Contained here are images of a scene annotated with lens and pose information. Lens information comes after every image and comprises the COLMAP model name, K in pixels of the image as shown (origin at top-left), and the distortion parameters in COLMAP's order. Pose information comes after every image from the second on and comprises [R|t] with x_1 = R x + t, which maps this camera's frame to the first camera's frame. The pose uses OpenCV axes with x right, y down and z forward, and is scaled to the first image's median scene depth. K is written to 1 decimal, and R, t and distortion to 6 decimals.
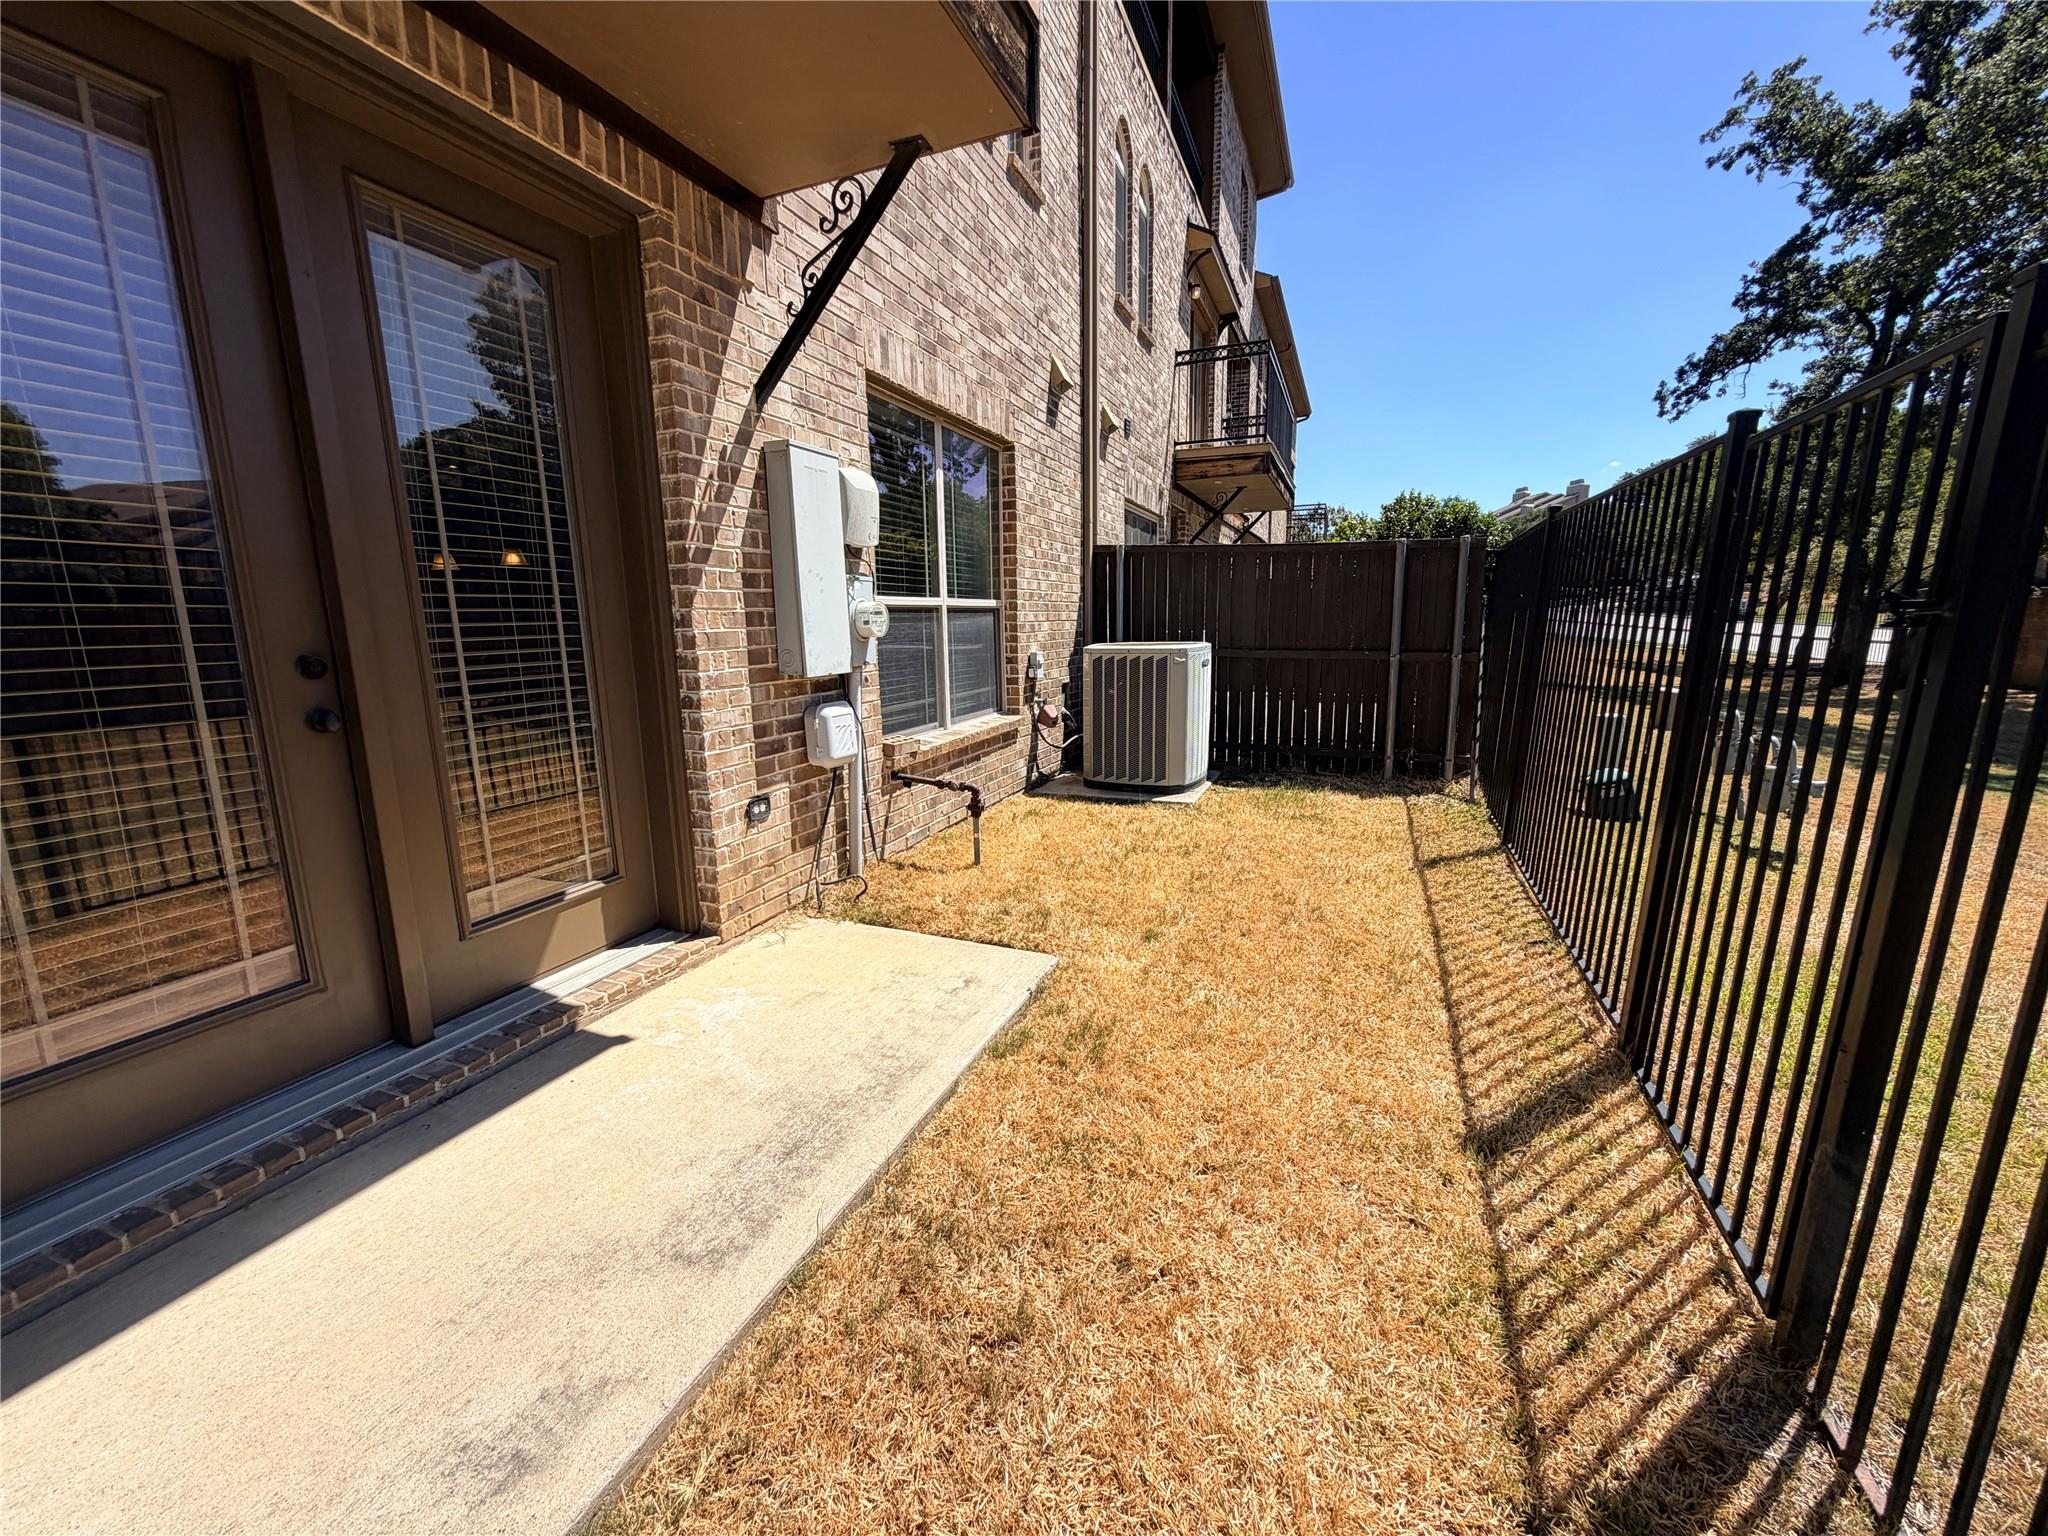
lens RADIAL K [[816.5, 0, 1024.9], [0, 816.5, 779.1], [0, 0, 1]] dist [0.002468, 0.000495]
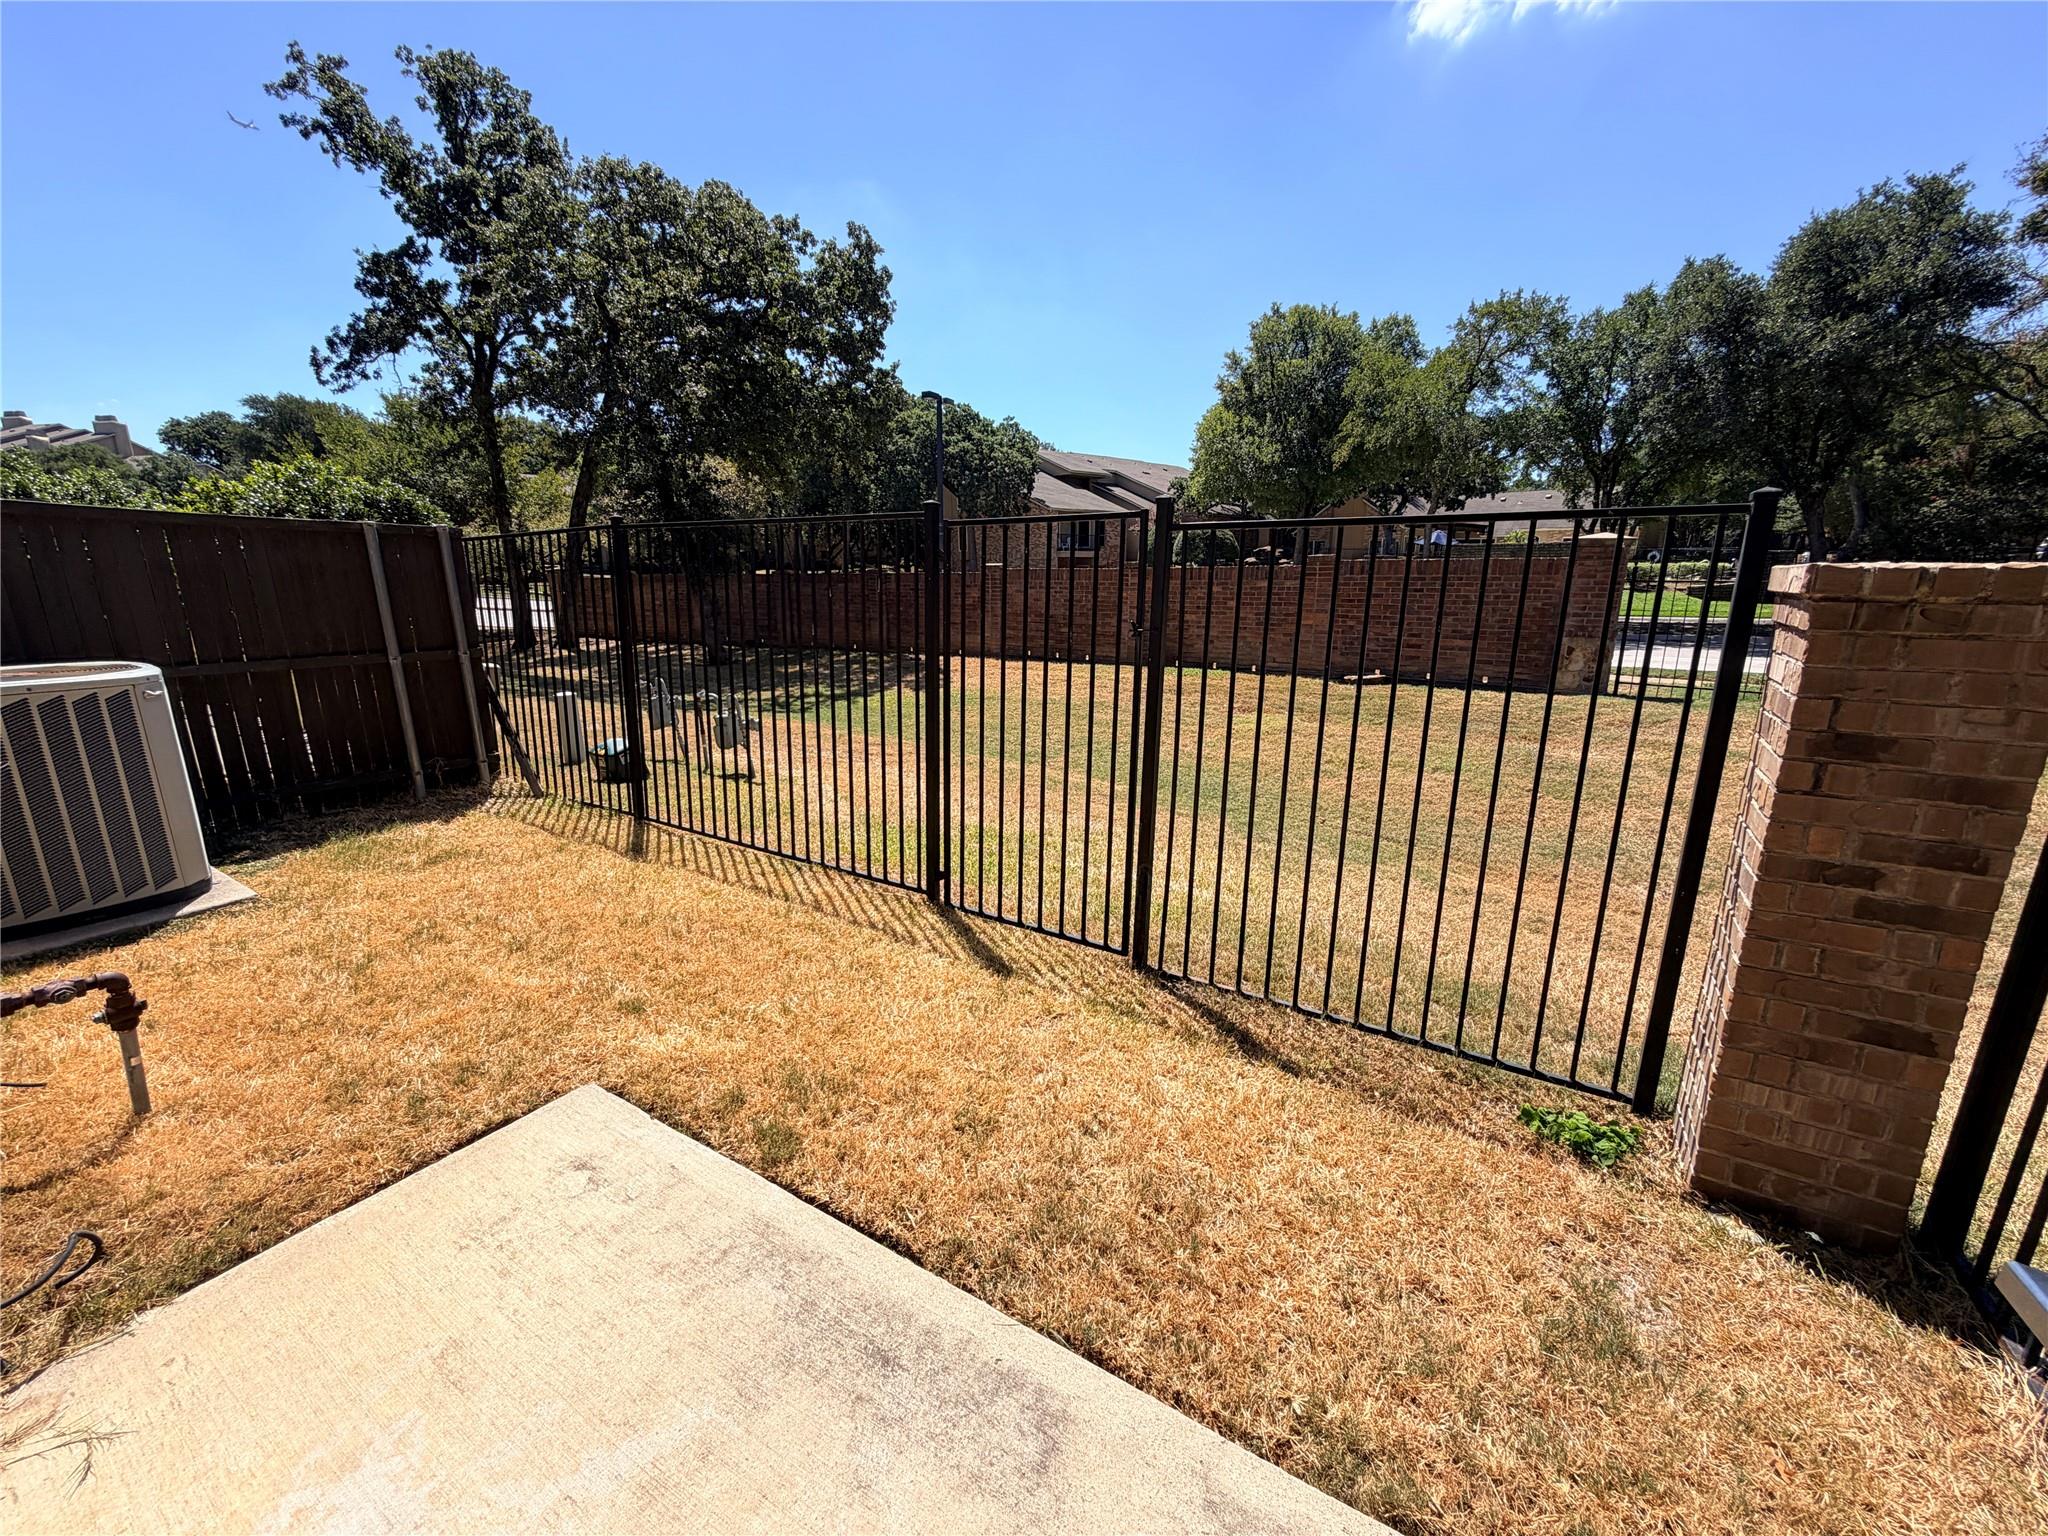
lens RADIAL K [[816.5, 0, 1025.2], [0, 816.5, 772.8], [0, 0, 1]] dist [0.002468, 0.000495]
pose [[0.165915, -0.220353, 0.961206, -0.120606], [0.192466, 0.963207, 0.187590, -0.027962], [-0.967176, 0.153875, 0.202221, 0.083992]]
